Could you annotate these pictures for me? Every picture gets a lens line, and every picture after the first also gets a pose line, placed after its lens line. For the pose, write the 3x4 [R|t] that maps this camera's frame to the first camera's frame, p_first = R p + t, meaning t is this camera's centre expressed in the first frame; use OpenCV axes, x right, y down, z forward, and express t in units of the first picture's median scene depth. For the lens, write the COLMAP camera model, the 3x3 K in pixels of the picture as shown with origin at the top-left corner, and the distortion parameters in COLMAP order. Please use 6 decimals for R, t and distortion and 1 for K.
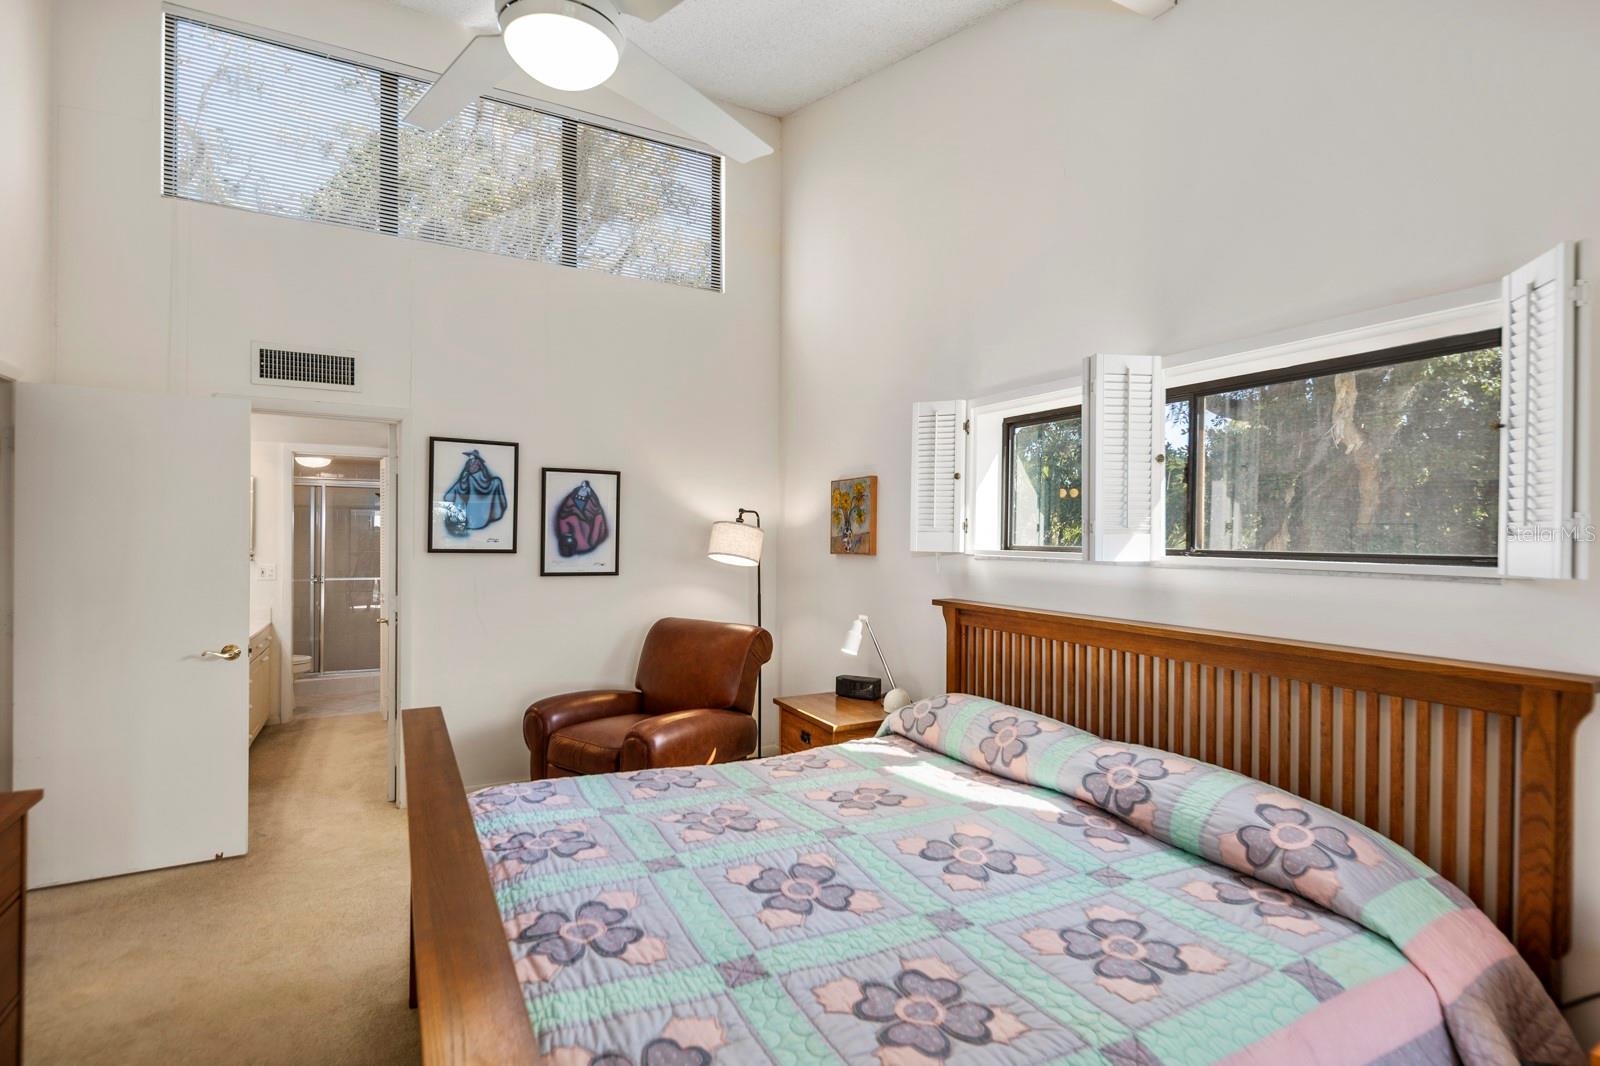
lens RADIAL K [[778.3, 0, 804.3], [0, 778.3, 536.6], [0, 0, 1]] dist [0.012915, 0.000034]
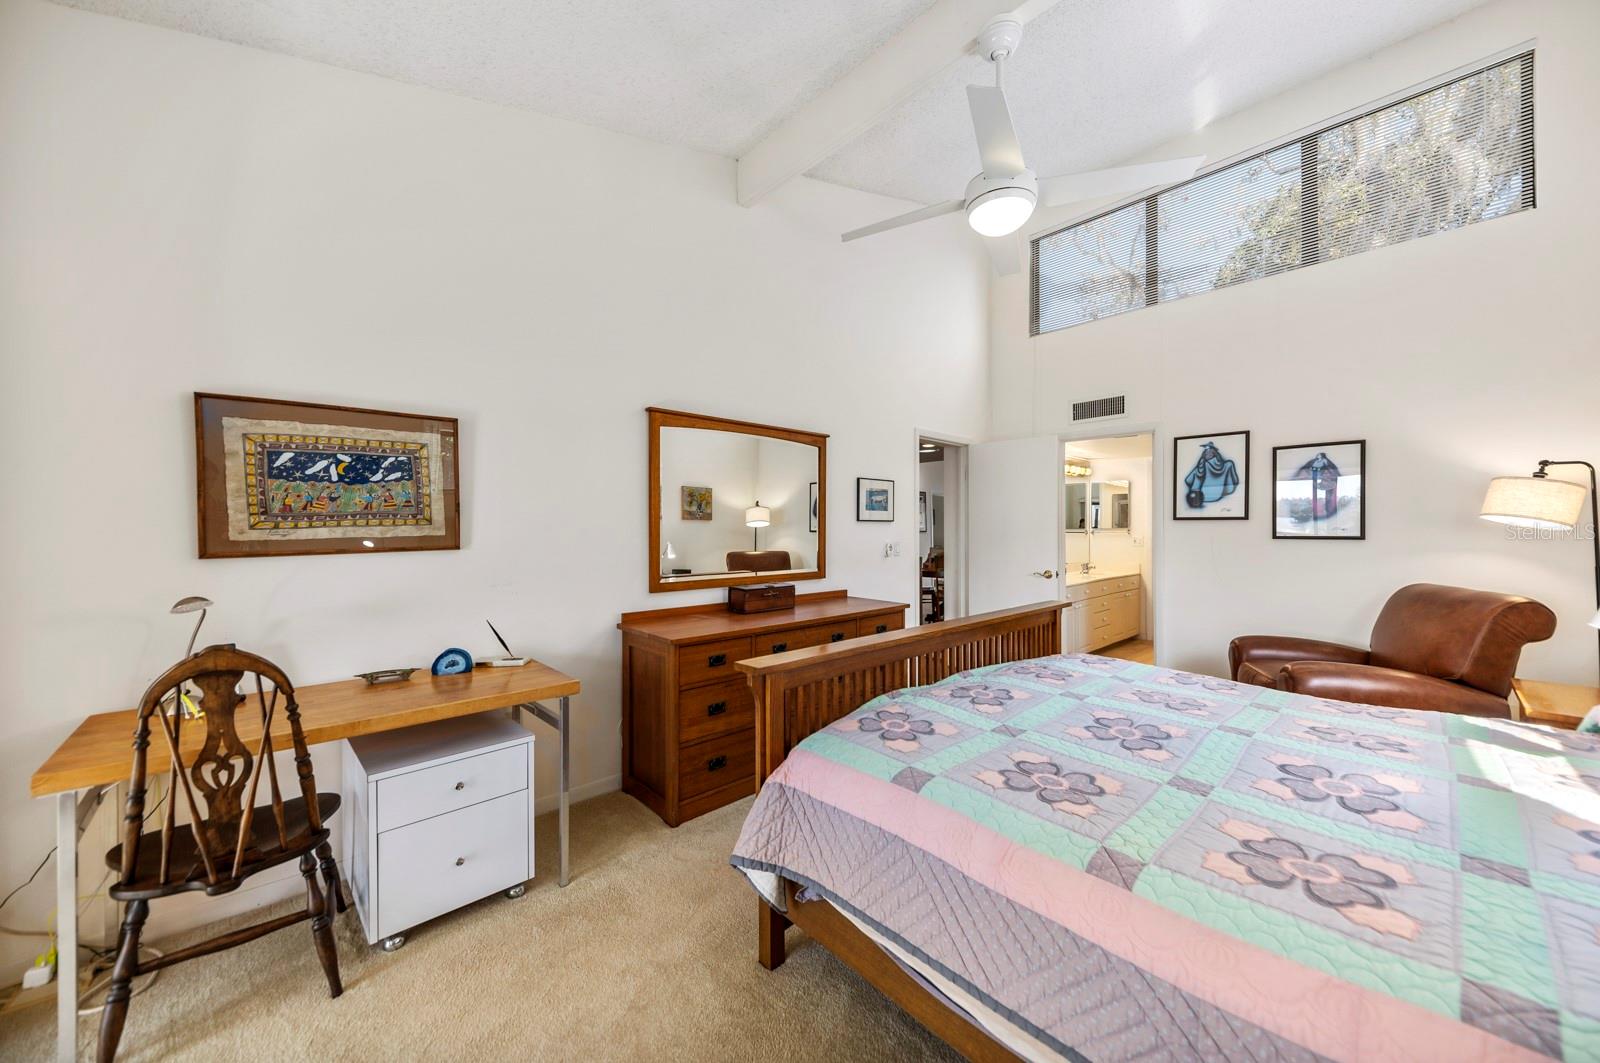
lens RADIAL K [[564.4, 0, 801.0], [0, 564.4, 532.8], [0, 0, 1]] dist [0.001660, -0.000972]
pose [[0.252500, -0.005795, -0.967580, 0.345156], [0.002720, 0.999982, -0.005279, 0.048432], [0.967593, -0.001299, 0.252511, 0.094111]]
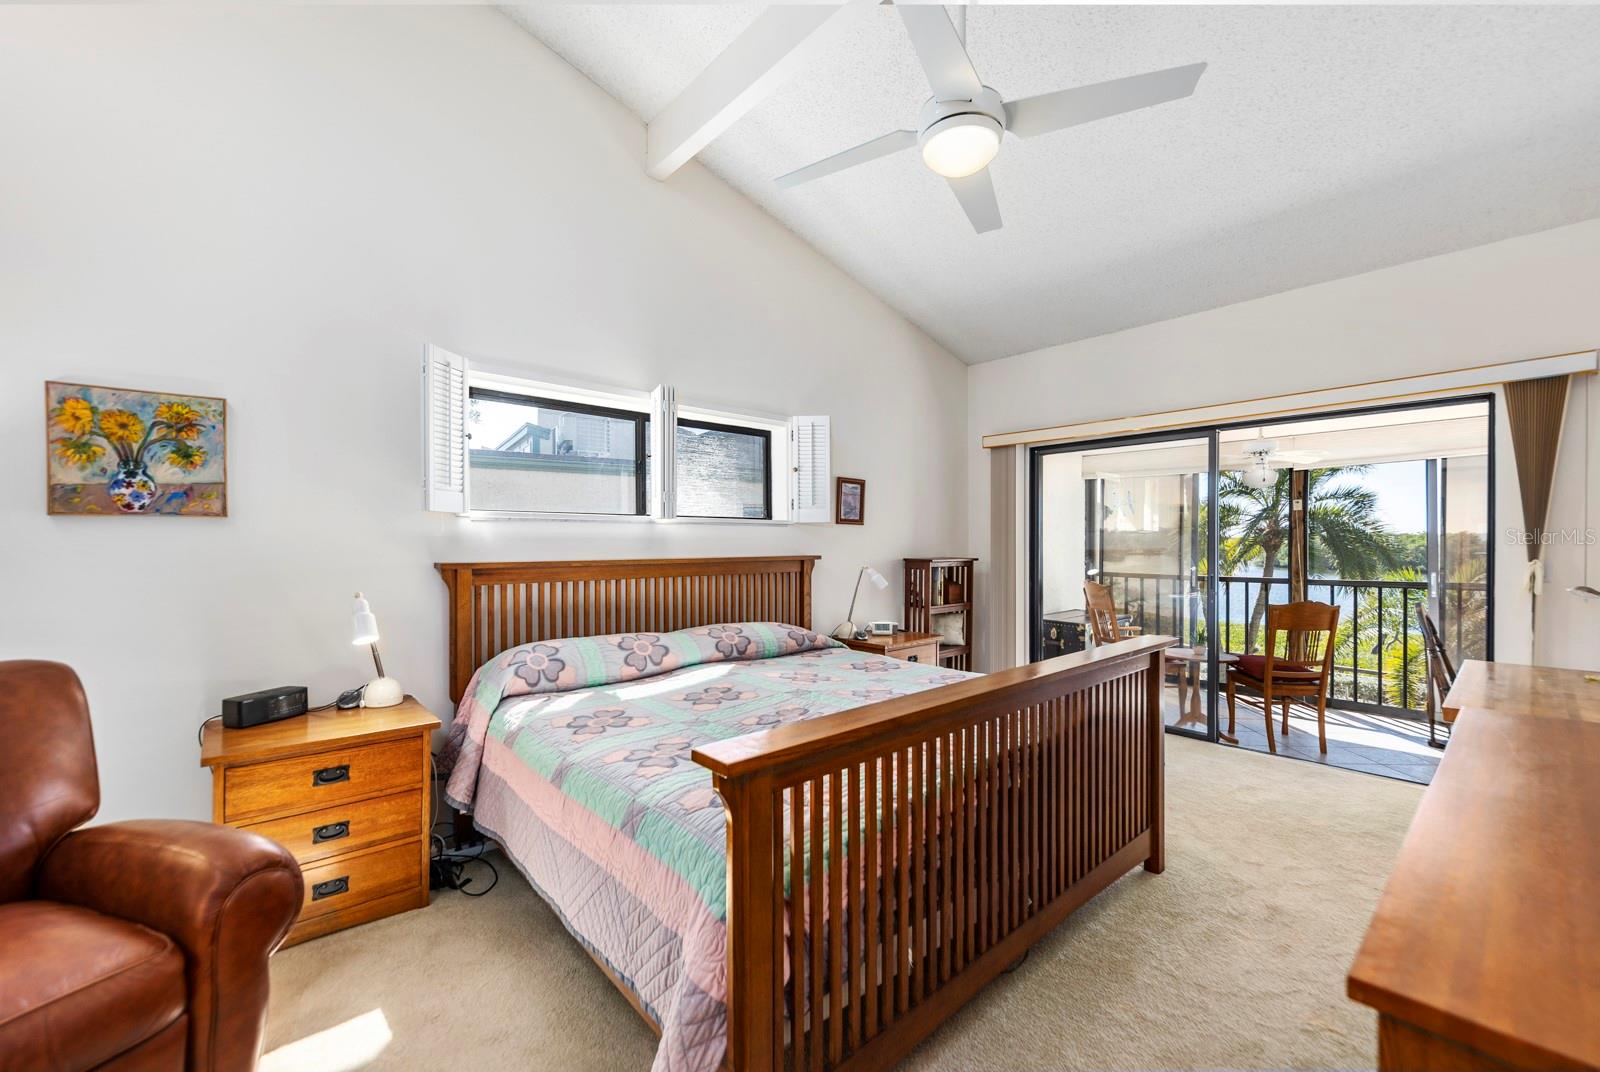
lens RADIAL K [[644.4, 0, 804.7], [0, 644.4, 543.0], [0, 0, 1]] dist [0.002064, 0.000115]
pose [[-0.240797, -0.008650, 0.970537, -0.577117], [0.002295, 0.999952, 0.009482, 0.042238], [-0.970573, 0.004510, -0.240766, 0.646127]]
